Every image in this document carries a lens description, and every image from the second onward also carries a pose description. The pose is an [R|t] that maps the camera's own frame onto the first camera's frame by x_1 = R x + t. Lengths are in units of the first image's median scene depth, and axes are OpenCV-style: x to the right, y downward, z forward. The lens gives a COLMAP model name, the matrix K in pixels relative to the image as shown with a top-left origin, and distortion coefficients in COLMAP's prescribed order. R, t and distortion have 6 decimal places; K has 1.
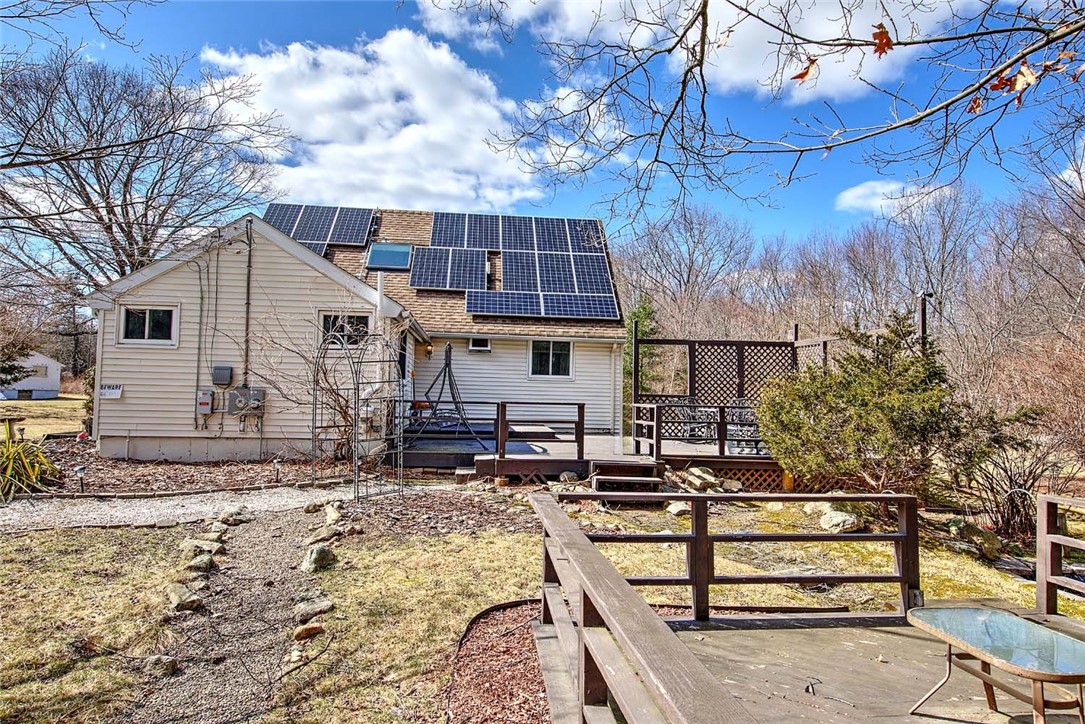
lens RADIAL K [[672.5, 0, 543.2], [0, 672.5, 362.9], [0, 0, 1]] dist [0.001768, -0.000126]
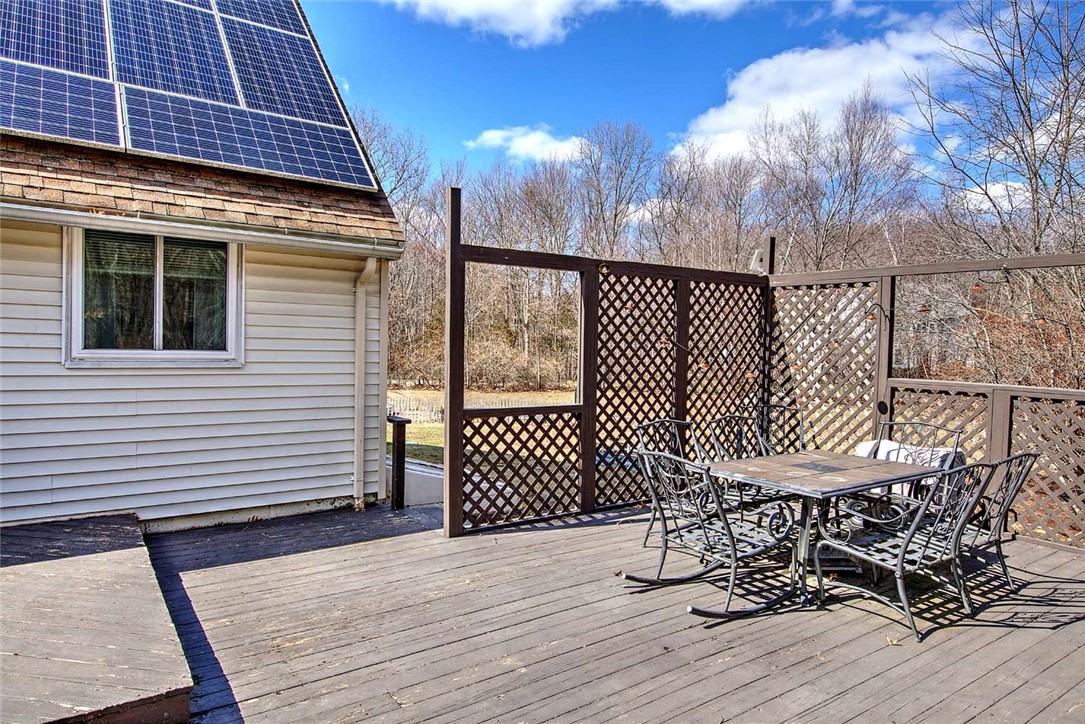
lens RADIAL K [[672.5, 0, 545.8], [0, 672.5, 362.4], [0, 0, 1]] dist [0.001768, -0.000126]
pose [[0.865168, -0.017670, 0.501170, 0.009919], [-0.031118, 0.995562, 0.088820, -0.008559], [-0.500516, -0.092439, 0.860778, 0.654520]]
